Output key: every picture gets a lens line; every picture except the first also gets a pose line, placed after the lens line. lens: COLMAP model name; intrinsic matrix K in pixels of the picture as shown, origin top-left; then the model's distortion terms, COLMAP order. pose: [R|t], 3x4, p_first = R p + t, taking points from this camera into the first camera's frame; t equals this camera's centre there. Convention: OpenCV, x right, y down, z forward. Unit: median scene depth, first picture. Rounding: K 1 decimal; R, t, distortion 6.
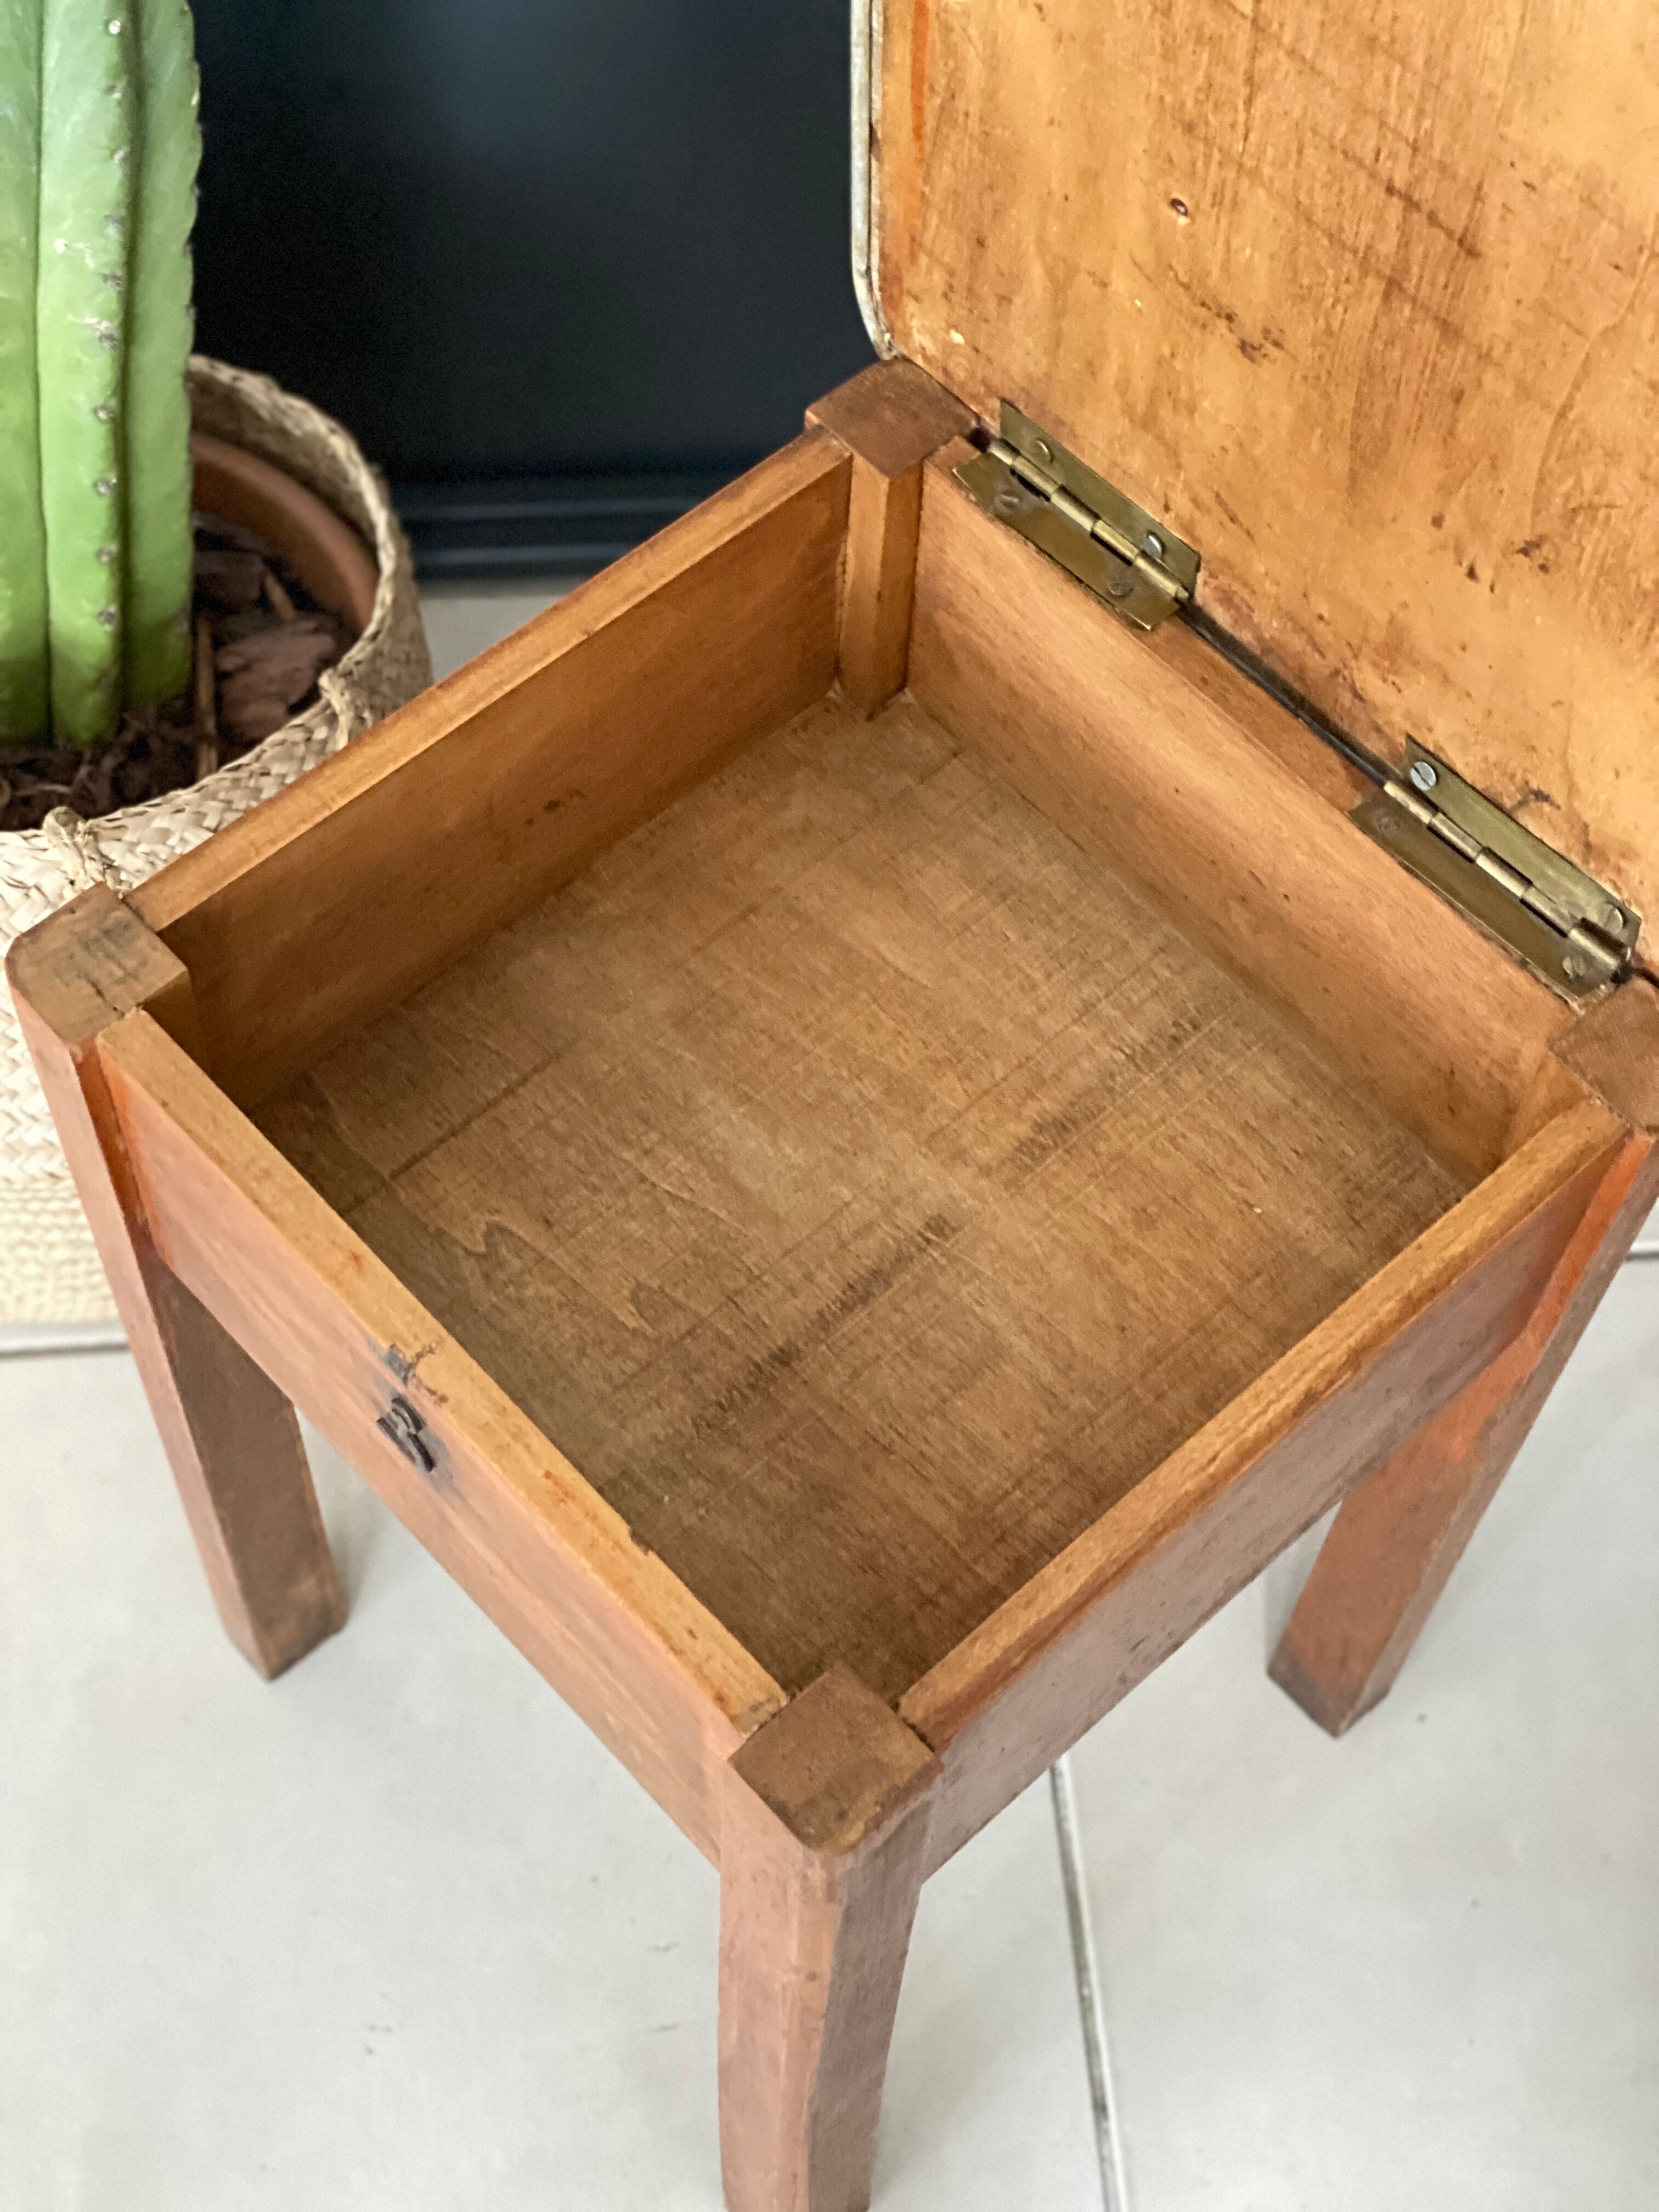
lens RADIAL K [[3376.5, 0, 776.6], [0, 3376.5, 1066.7], [0, 0, 1]] dist [0.109736, 0.000000]
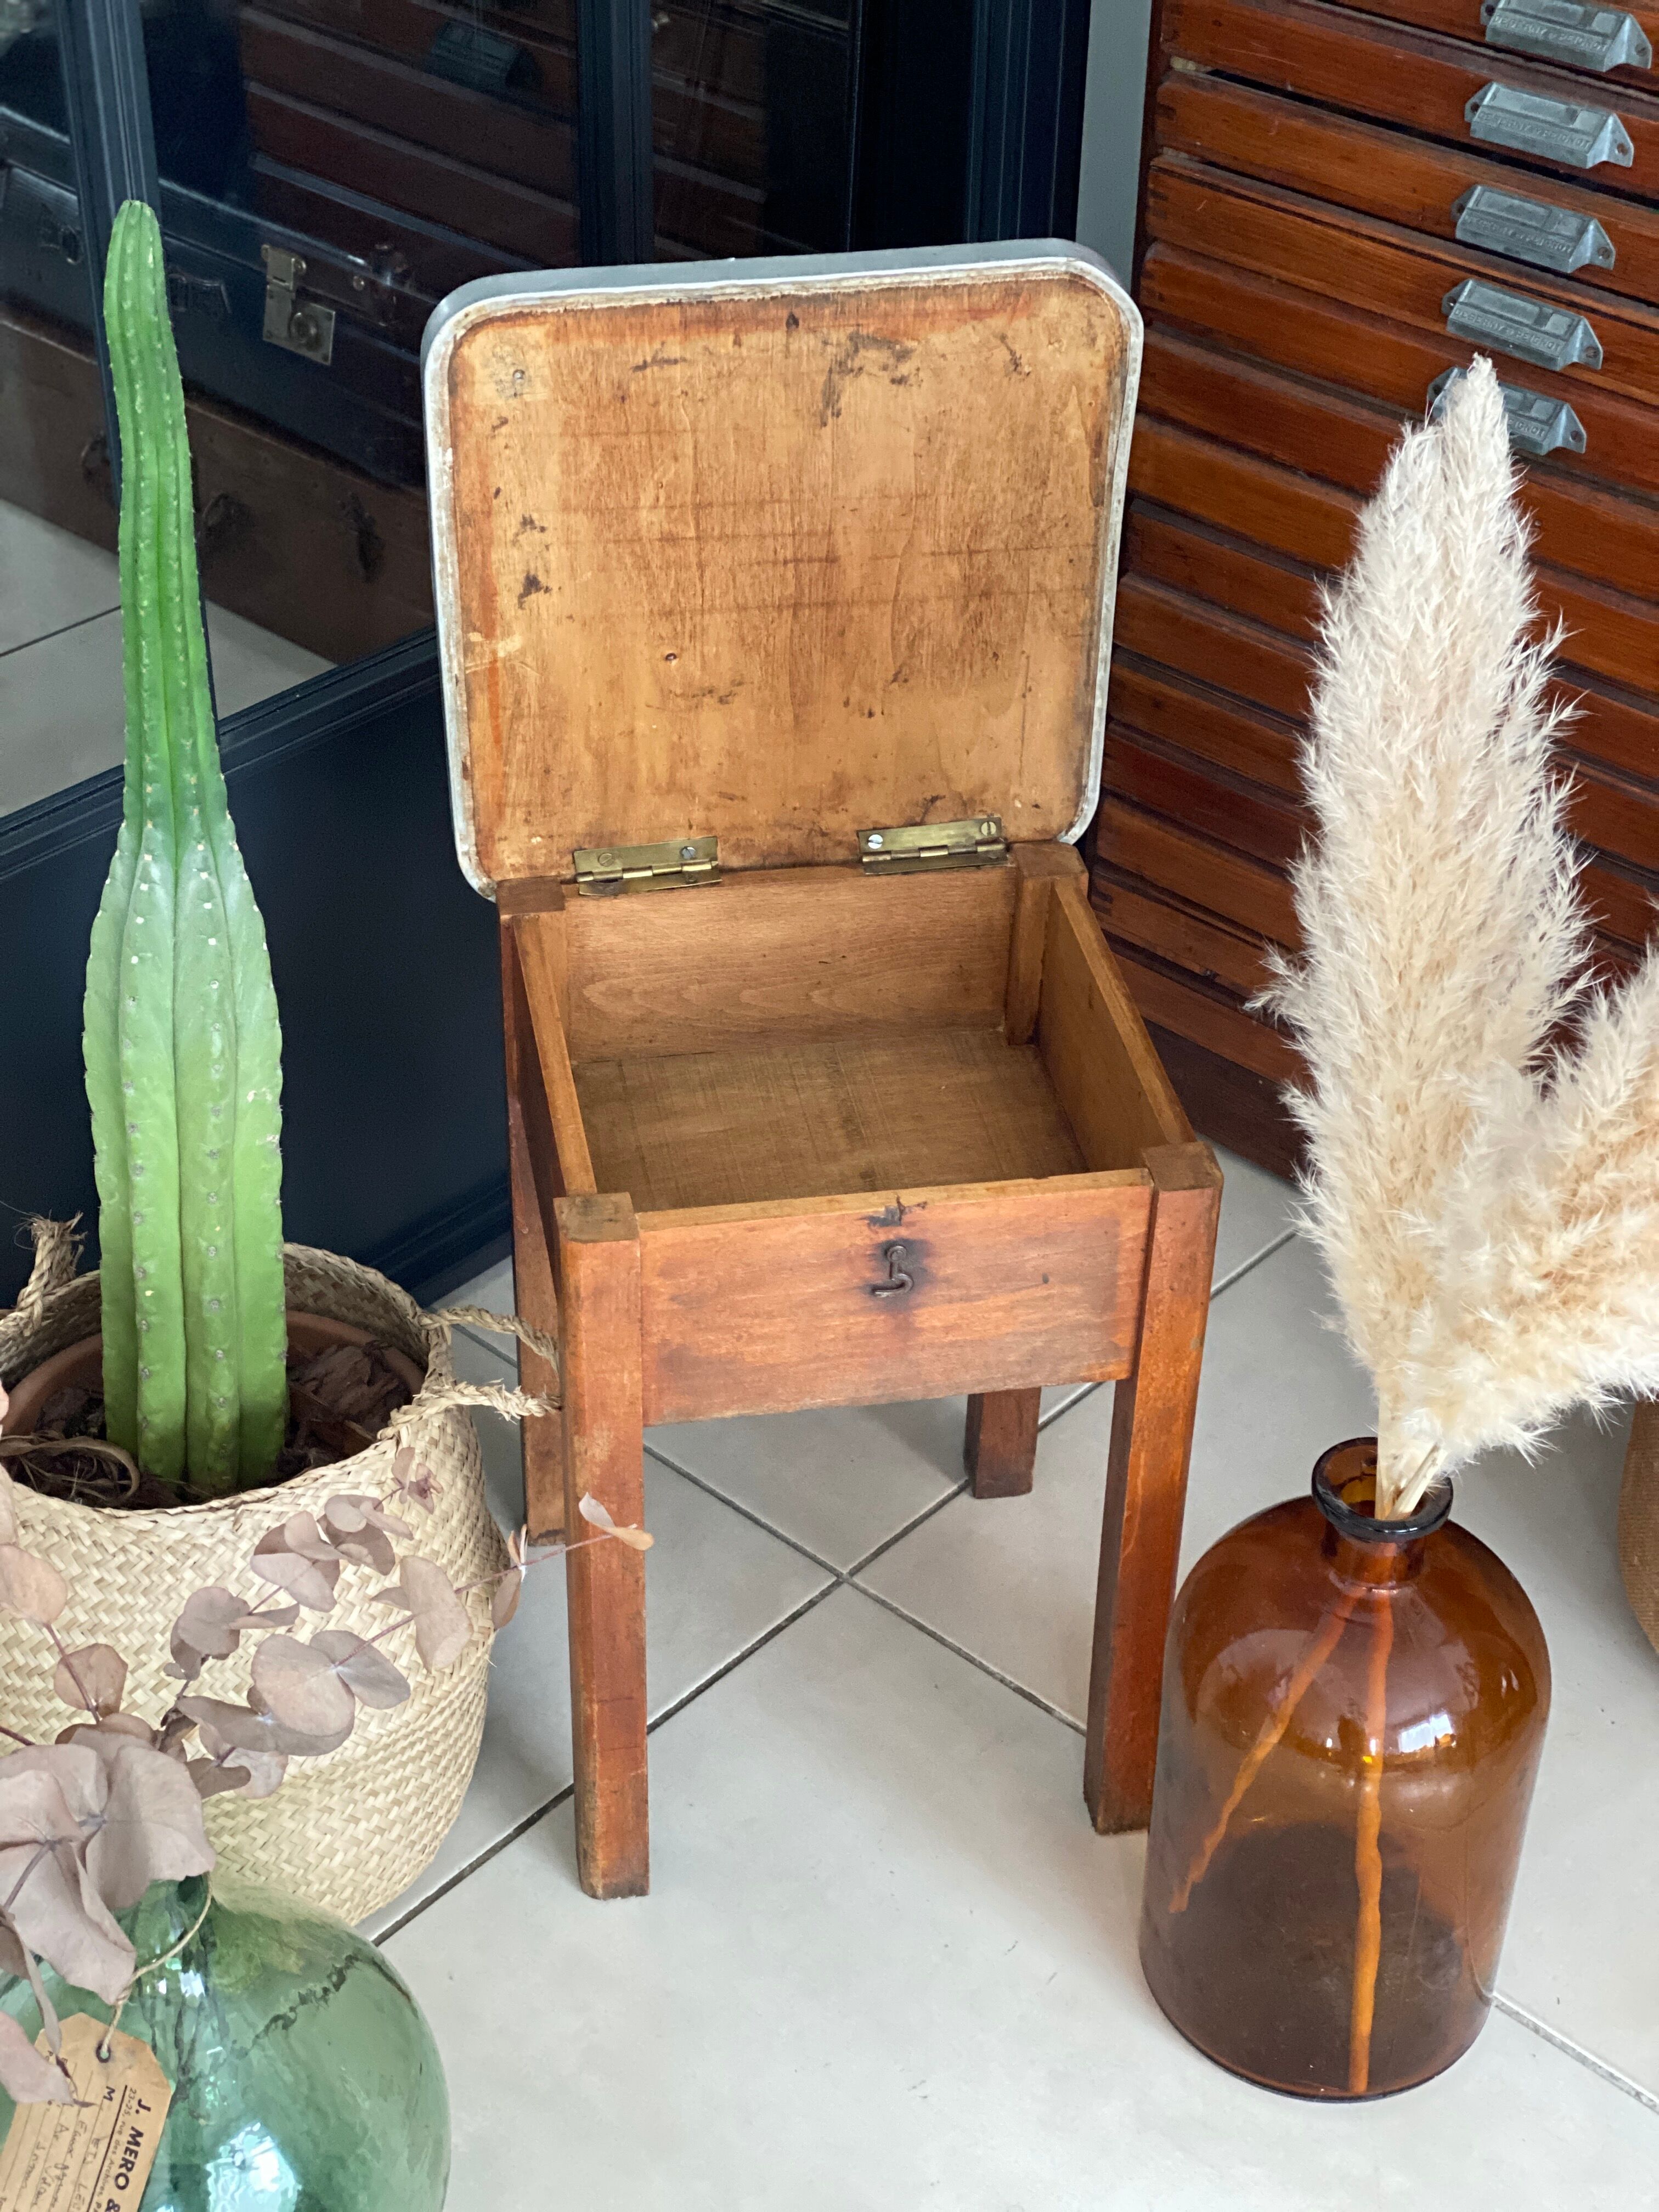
lens RADIAL K [[3376.5, 0, 818.4], [0, 3376.5, 1095.7], [0, 0, 1]] dist [0.109736, 0.000000]
pose [[0.529245, -0.507221, 0.680167, -1.340930], [0.724284, 0.687629, -0.050787, 0.102250], [-0.441942, 0.519512, 0.731296, -0.412736]]
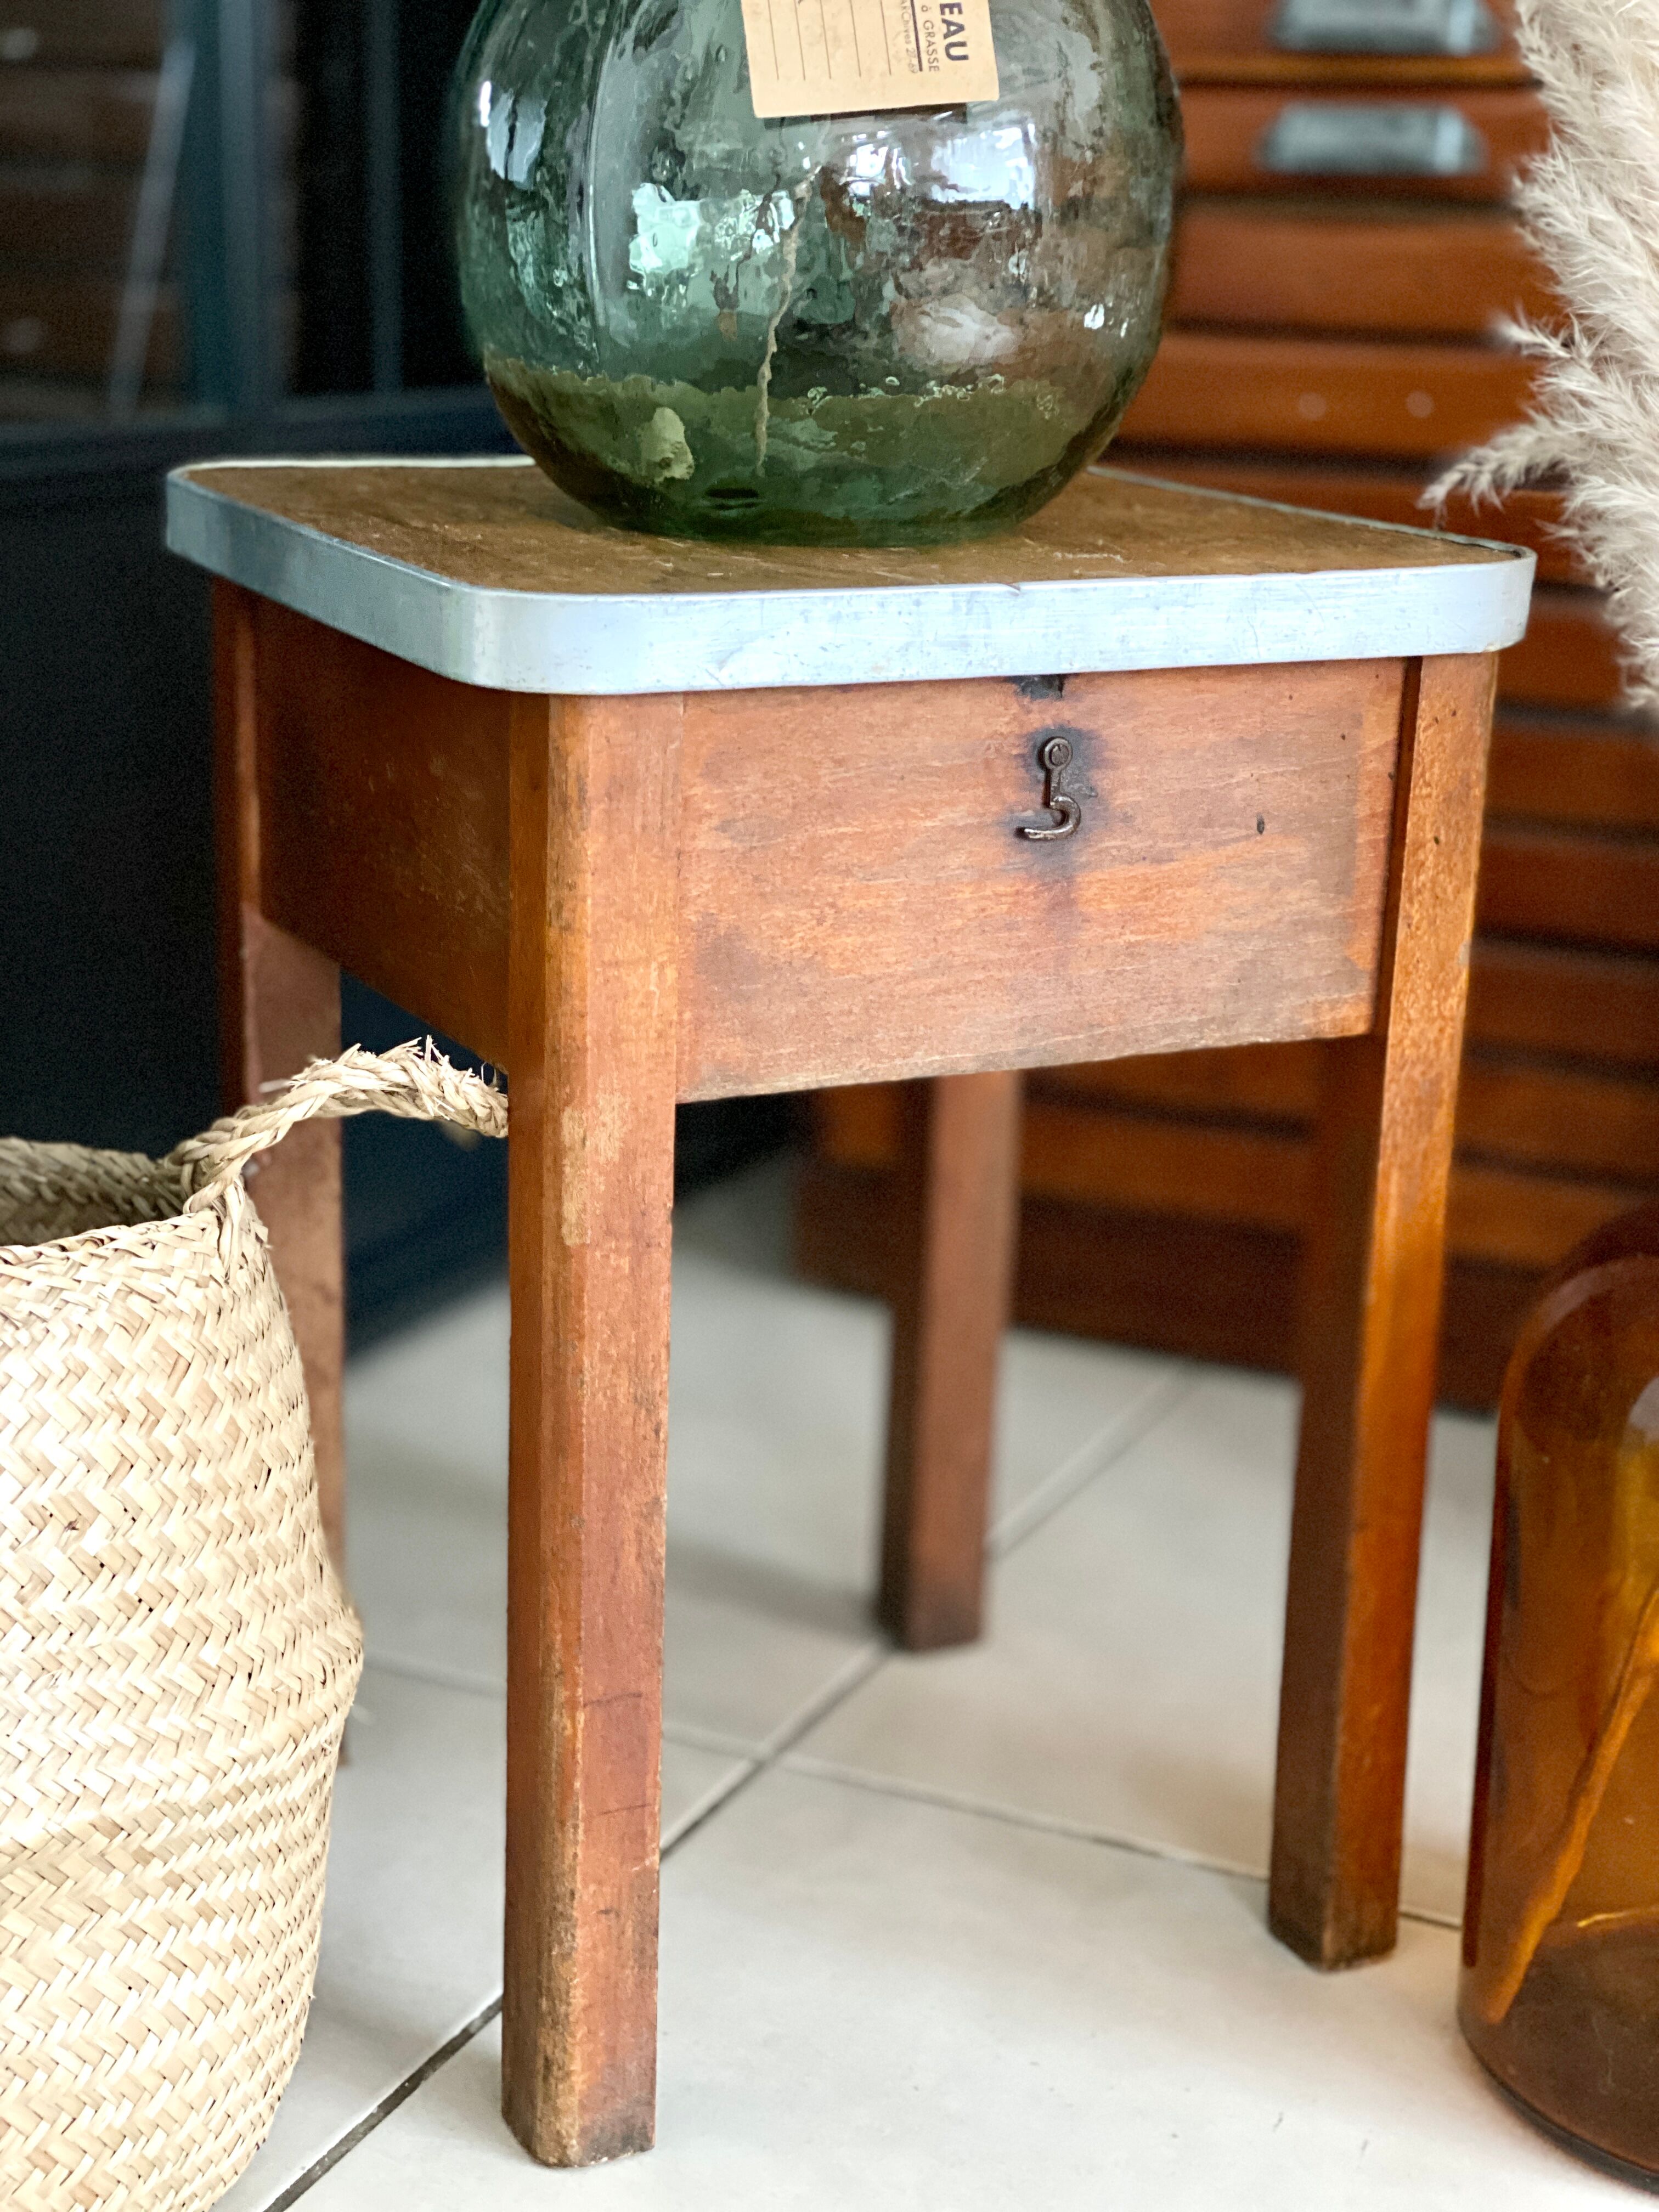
lens RADIAL K [[3376.5, 0, 829.6], [0, 3376.5, 1090.3], [0, 0, 1]] dist [0.109736, 0.000000]
pose [[0.259024, -0.264150, 0.929049, -1.214465], [0.816269, 0.574076, -0.064357, 0.174526], [-0.516344, 0.775024, 0.364317, 0.675774]]
